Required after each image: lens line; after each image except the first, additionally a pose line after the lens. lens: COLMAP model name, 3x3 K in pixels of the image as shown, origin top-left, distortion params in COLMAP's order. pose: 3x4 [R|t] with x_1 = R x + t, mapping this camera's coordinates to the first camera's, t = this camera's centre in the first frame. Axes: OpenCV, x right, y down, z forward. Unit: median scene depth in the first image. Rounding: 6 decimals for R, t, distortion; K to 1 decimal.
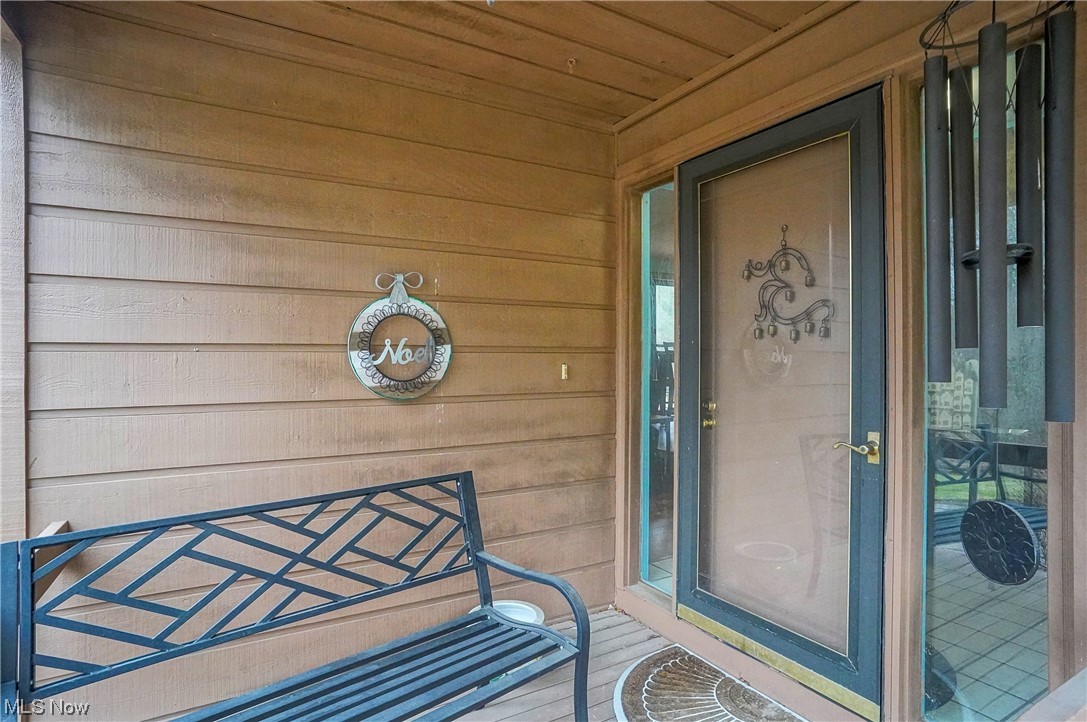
lens RADIAL K [[564.1, 0, 543.5], [0, 564.1, 361.0], [0, 0, 1]] dist [-0.089341, 0.042279]
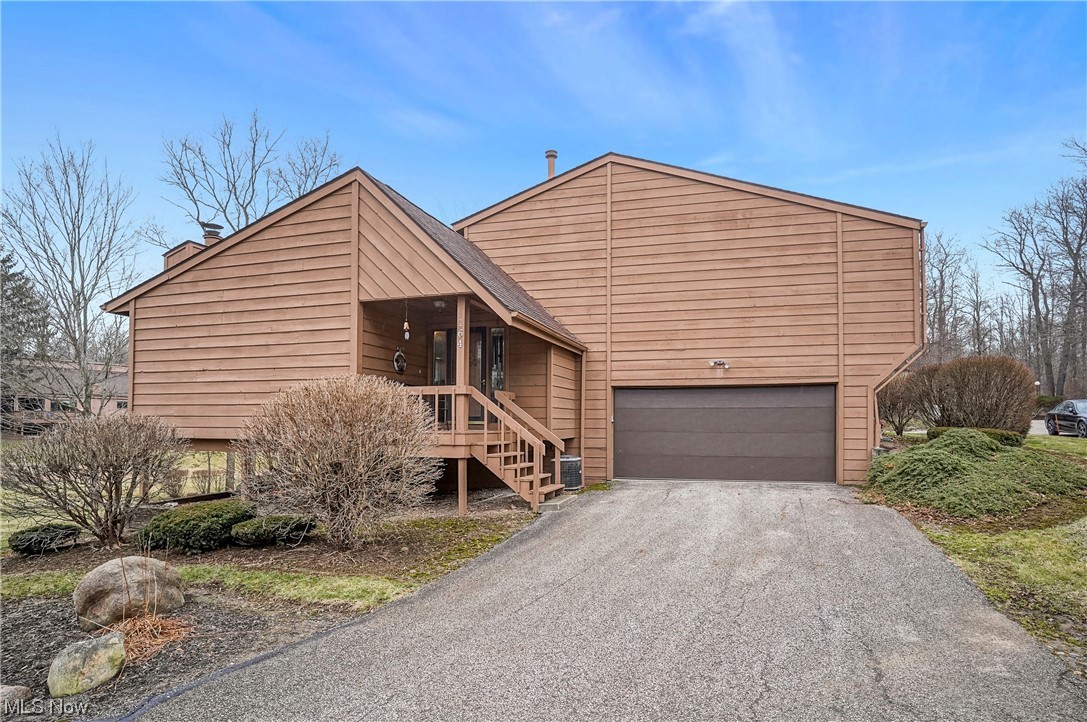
lens RADIAL K [[571.7, 0, 545.7], [0, 571.7, 409.8], [0, 0, 1]] dist [-0.033138, 0.001910]
pose [[0.713108, 0.019408, 0.700786, -2.828411], [-0.000614, 0.999634, -0.027060, 0.521247], [-0.701054, 0.018866, 0.712858, -3.399529]]
